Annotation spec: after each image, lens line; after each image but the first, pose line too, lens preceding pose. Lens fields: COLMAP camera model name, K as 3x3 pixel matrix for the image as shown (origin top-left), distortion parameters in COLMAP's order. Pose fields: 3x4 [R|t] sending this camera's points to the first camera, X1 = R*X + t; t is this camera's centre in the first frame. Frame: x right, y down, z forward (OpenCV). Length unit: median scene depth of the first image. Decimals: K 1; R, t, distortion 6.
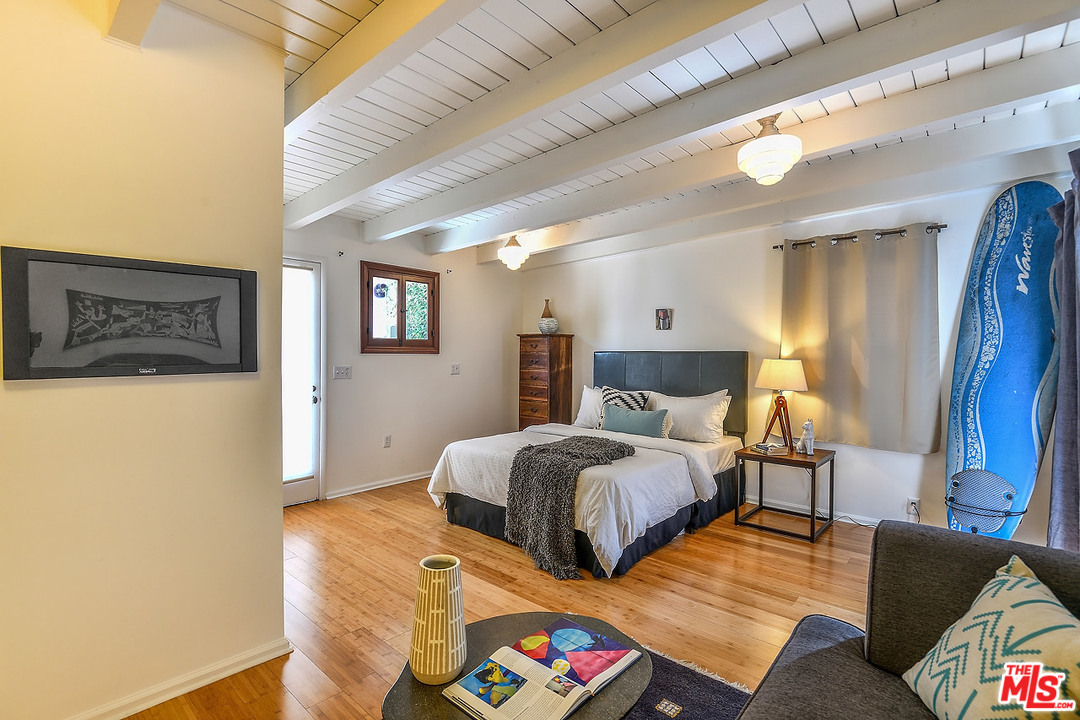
lens RADIAL K [[505.8, 0, 540.7], [0, 505.8, 354.9], [0, 0, 1]] dist [-0.019649, -0.000579]
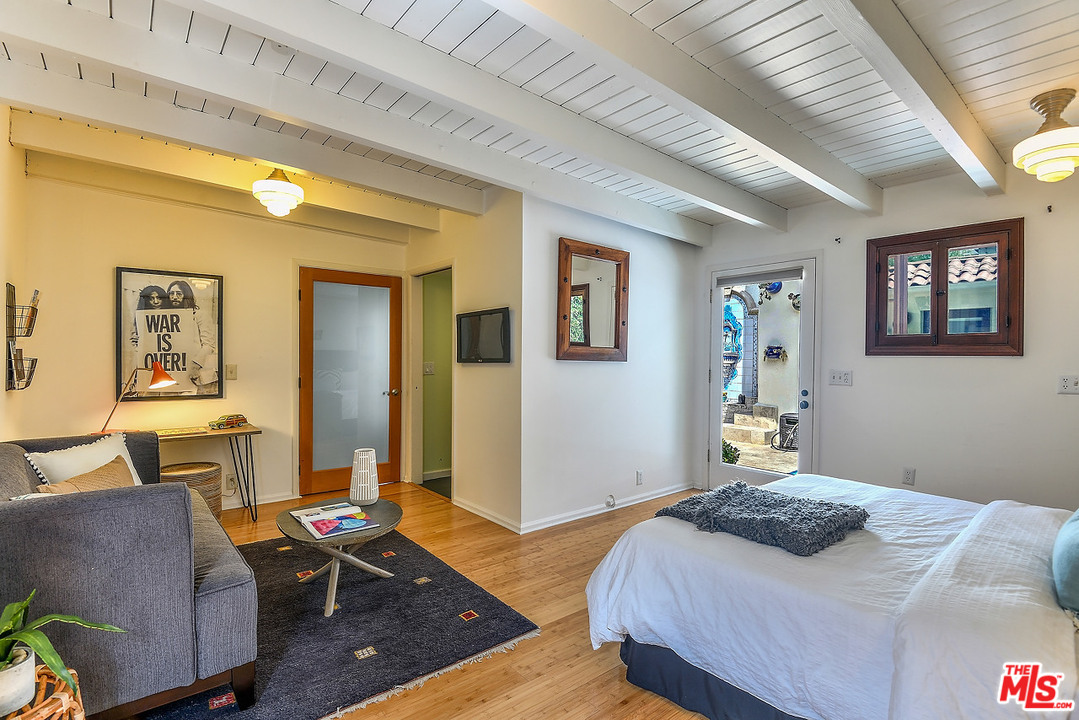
lens RADIAL K [[505.3, 0, 540.2], [0, 505.3, 354.9], [0, 0, 1]] dist [-0.019649, -0.000579]
pose [[-0.162473, -0.013471, -0.986621, 0.741204], [-0.008342, 0.999890, -0.012278, 0.016072], [0.986678, 0.006236, -0.162568, 0.874612]]
